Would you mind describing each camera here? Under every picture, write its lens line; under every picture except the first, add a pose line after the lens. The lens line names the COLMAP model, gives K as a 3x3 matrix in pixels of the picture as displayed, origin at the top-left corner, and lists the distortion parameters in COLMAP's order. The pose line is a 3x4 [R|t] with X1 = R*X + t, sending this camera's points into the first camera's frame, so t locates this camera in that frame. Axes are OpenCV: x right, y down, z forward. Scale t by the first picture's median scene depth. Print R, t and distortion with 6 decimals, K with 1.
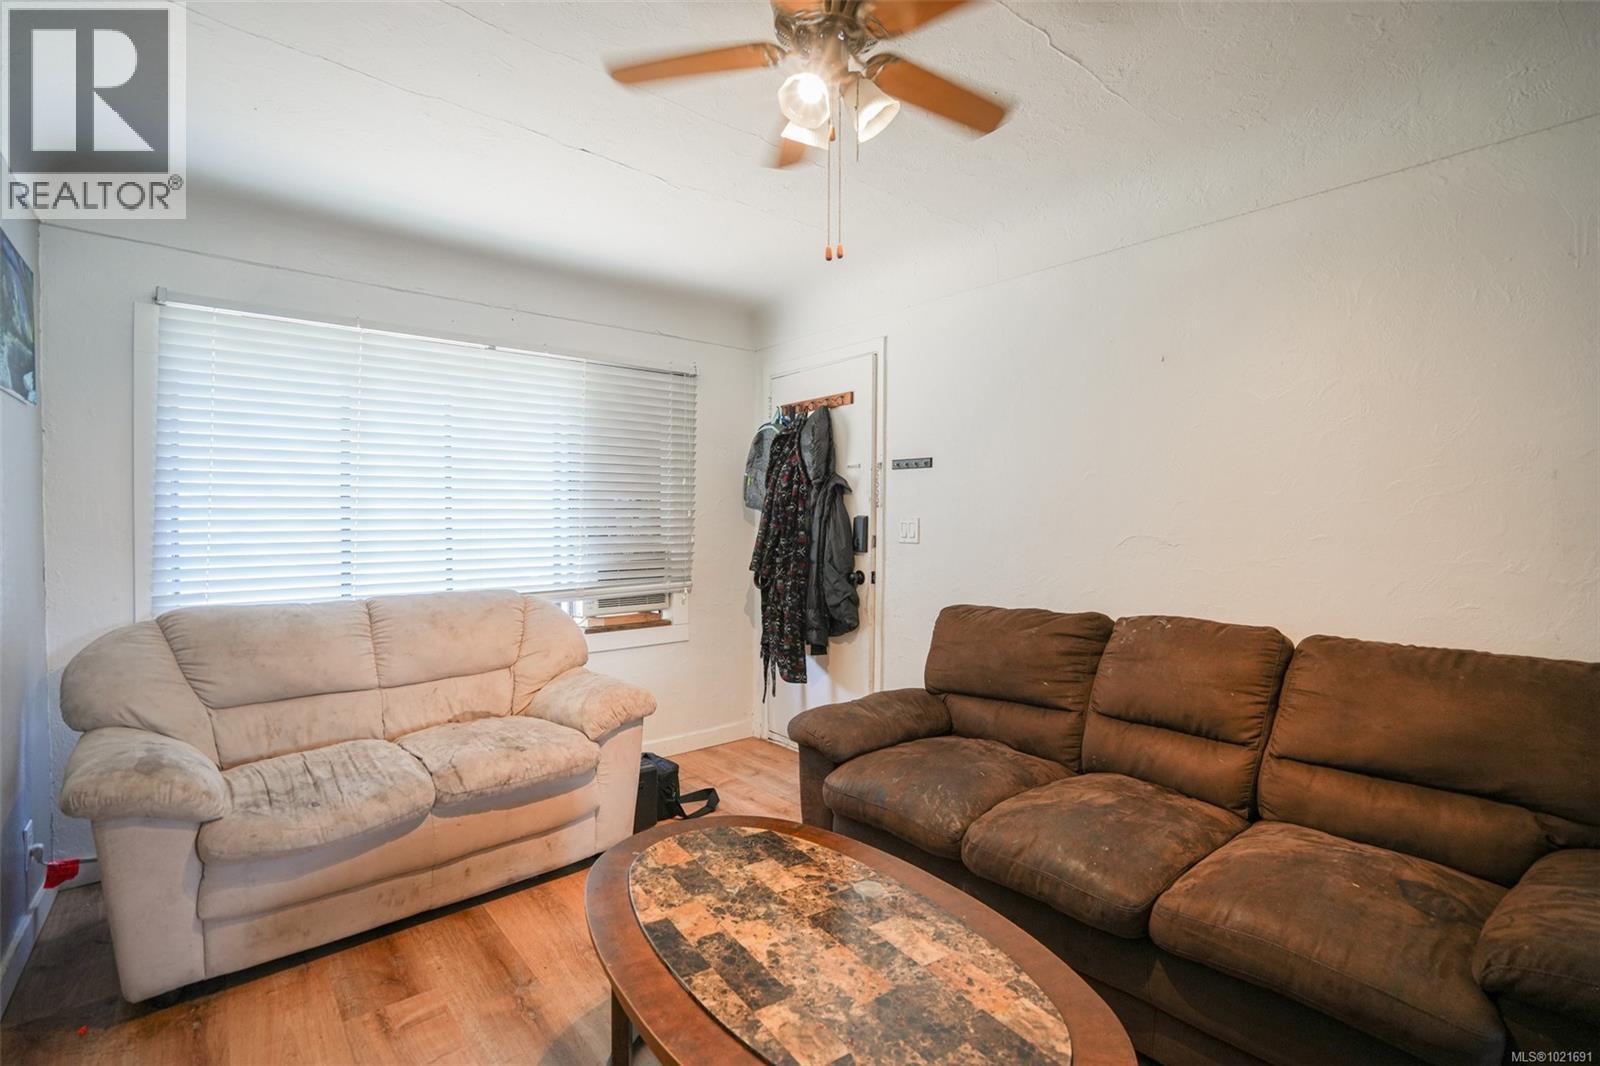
lens RADIAL K [[737.0, 0, 804.4], [0, 737.0, 535.4], [0, 0, 1]] dist [-0.050849, 0.017531]
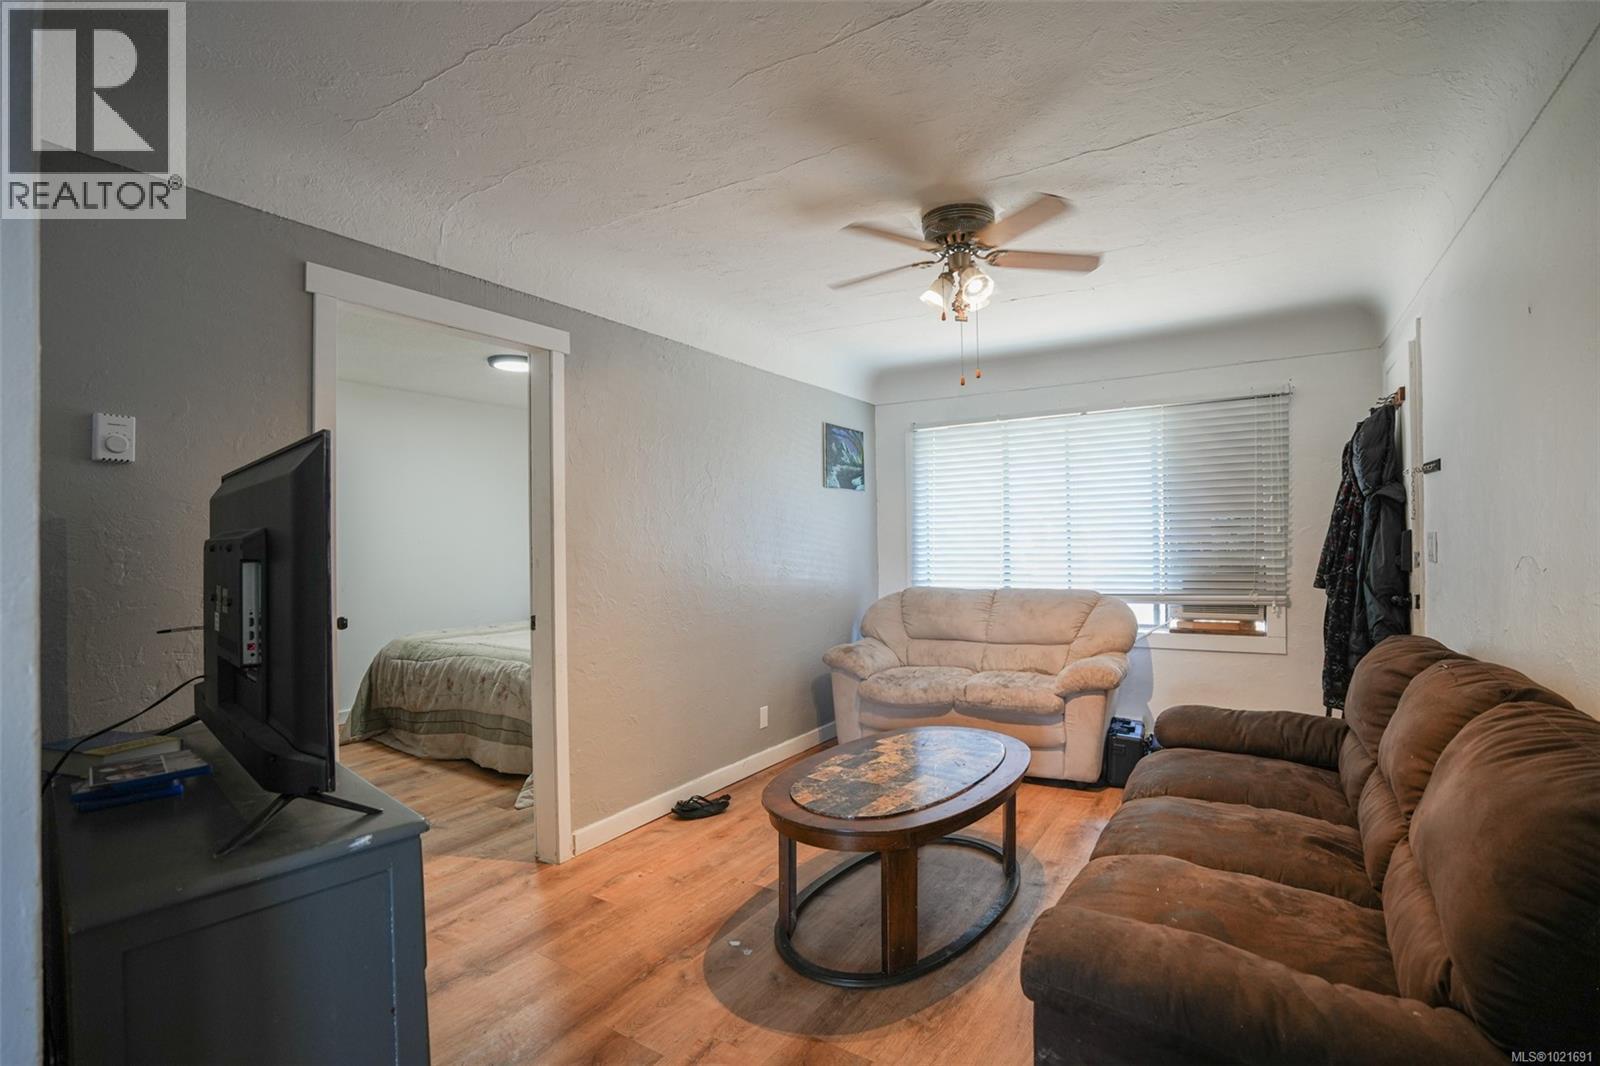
lens RADIAL K [[737.0, 0, 803.2], [0, 737.0, 535.2], [0, 0, 1]] dist [-0.050849, 0.017531]
pose [[0.304260, -0.013251, -0.952497, 1.150268], [-0.002497, 0.999889, -0.014708, -0.010034], [0.952586, 0.006854, 0.304193, 0.119564]]
